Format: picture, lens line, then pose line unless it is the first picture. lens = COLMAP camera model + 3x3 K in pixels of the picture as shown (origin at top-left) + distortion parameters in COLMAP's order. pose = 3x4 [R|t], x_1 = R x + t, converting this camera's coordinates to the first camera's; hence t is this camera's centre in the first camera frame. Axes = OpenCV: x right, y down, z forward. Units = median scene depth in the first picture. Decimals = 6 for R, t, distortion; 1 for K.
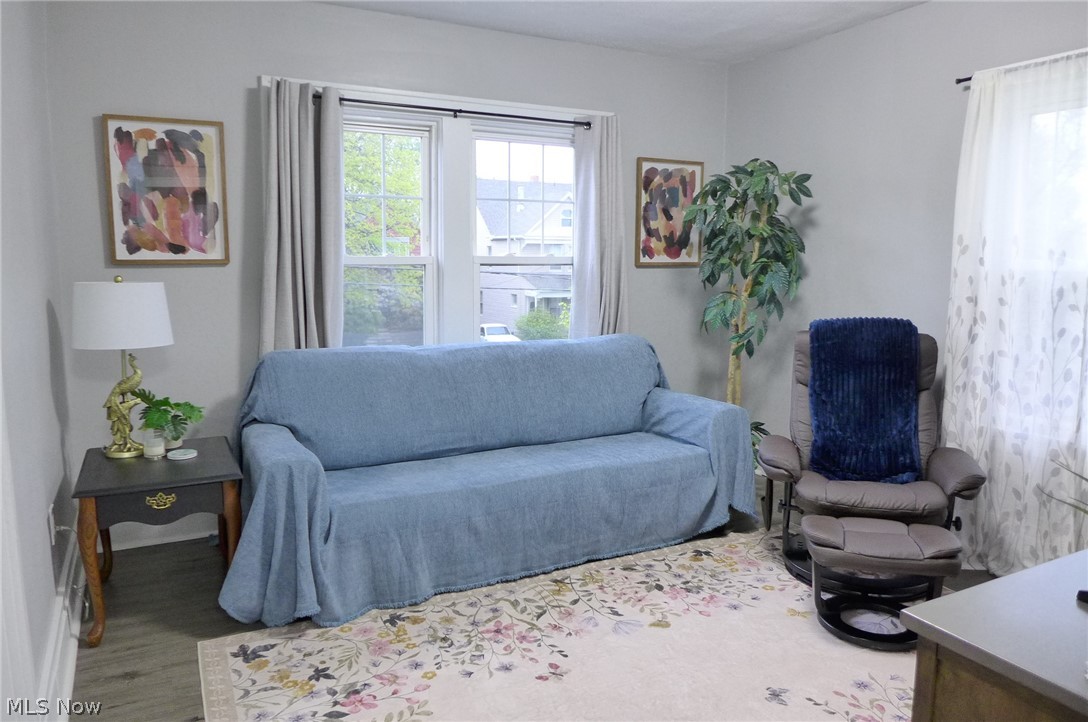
lens RADIAL K [[757.1, 0, 539.9], [0, 757.1, 356.1], [0, 0, 1]] dist [-0.048373, 0.010576]
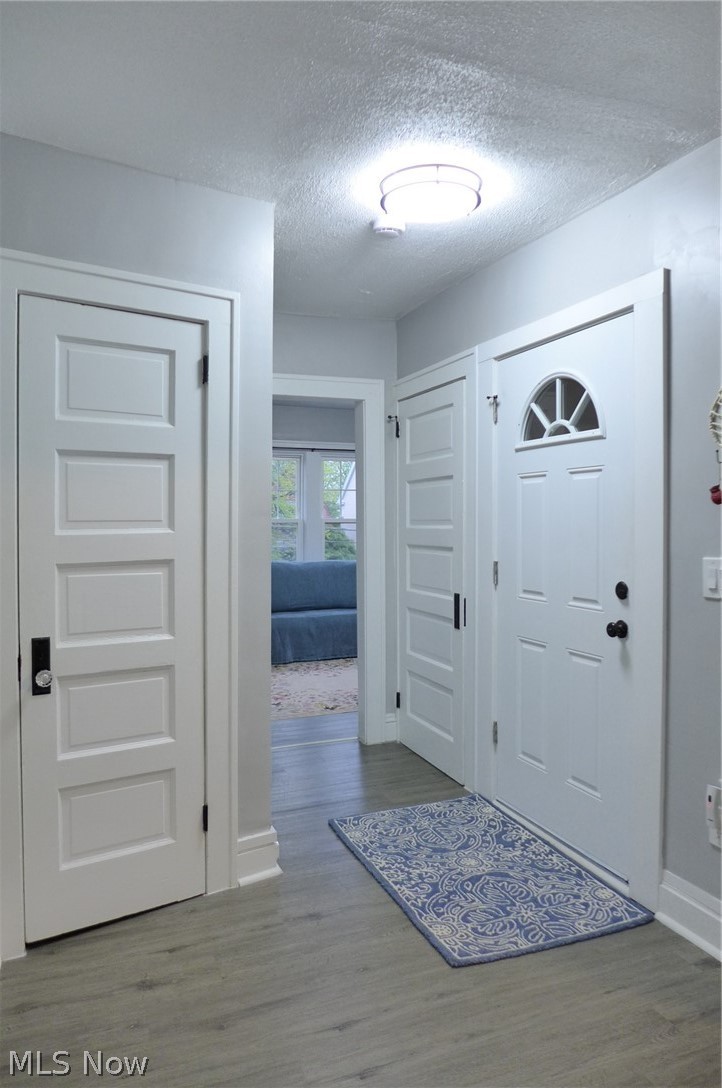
lens RADIAL K [[757.1, 0, 361.0], [0, 757.1, 544.0], [0, 0, 1]] dist [-0.048373, 0.010576]
pose [[0.994588, 0.001045, -0.103889, 0.283744], [-0.010701, 0.995661, -0.092435, 0.148821], [0.103341, 0.093047, 0.990284, -1.220833]]
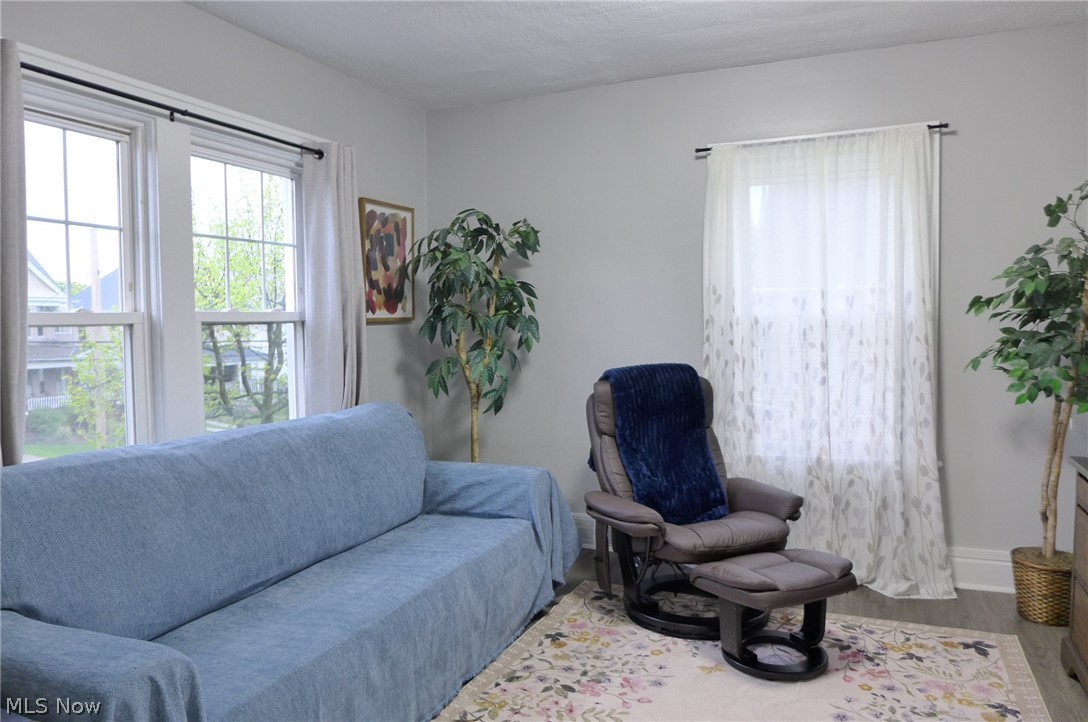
lens RADIAL K [[757.1, 0, 539.9], [0, 757.1, 356.1], [0, 0, 1]] dist [-0.048373, 0.010576]
pose [[0.773663, -0.045110, 0.631989, -0.355999], [0.096184, 0.994264, -0.046779, -0.029805], [-0.626254, 0.096978, 0.773564, 0.294116]]
